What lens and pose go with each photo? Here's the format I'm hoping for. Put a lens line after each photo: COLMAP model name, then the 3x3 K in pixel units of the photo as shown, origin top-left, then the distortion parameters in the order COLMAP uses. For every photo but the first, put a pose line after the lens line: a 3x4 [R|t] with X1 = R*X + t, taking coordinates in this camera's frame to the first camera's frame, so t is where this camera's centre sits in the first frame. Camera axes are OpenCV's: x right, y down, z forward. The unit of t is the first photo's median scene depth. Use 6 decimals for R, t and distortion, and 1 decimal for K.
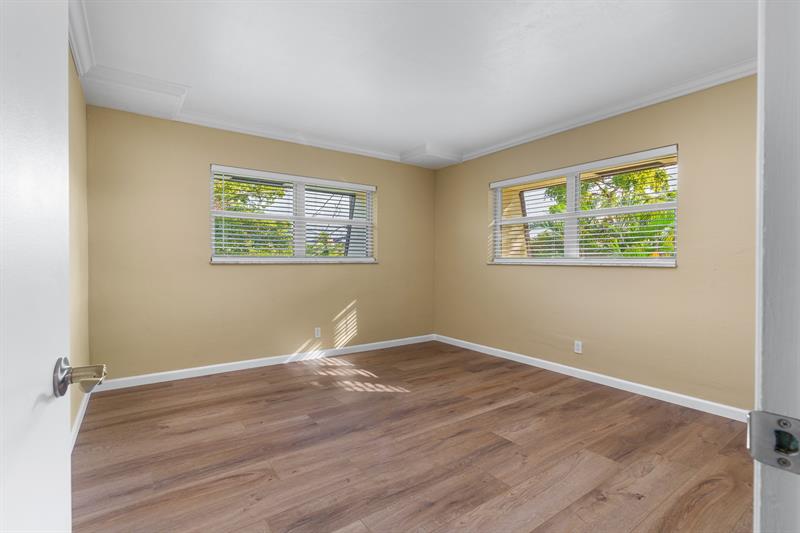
lens RADIAL K [[362.6, 0, 393.7], [0, 362.6, 262.3], [0, 0, 1]] dist [0.000594, 0.000013]
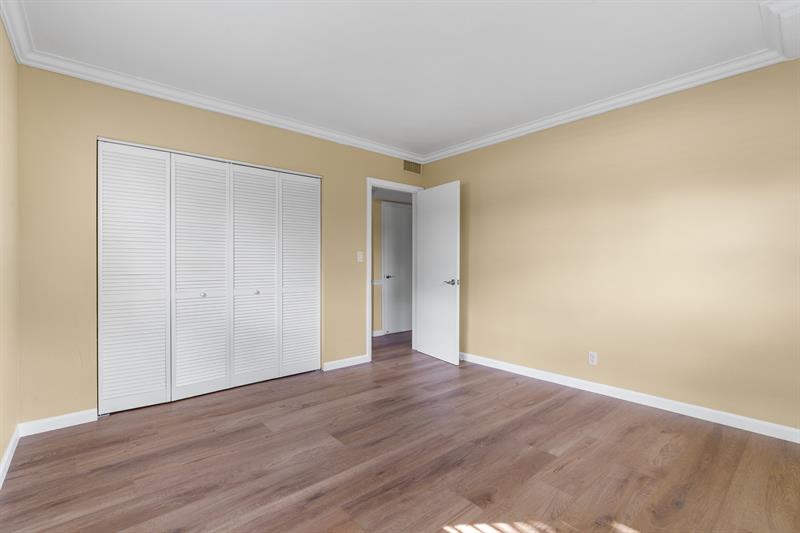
lens RADIAL K [[362.6, 0, 393.7], [0, 362.6, 262.3], [0, 0, 1]] dist [0.000594, 0.000013]
pose [[-0.995238, -0.006684, -0.097244, 0.237158], [-0.006684, 0.999978, -0.000323, -0.020291], [0.097244, 0.000329, -0.995260, 1.980002]]
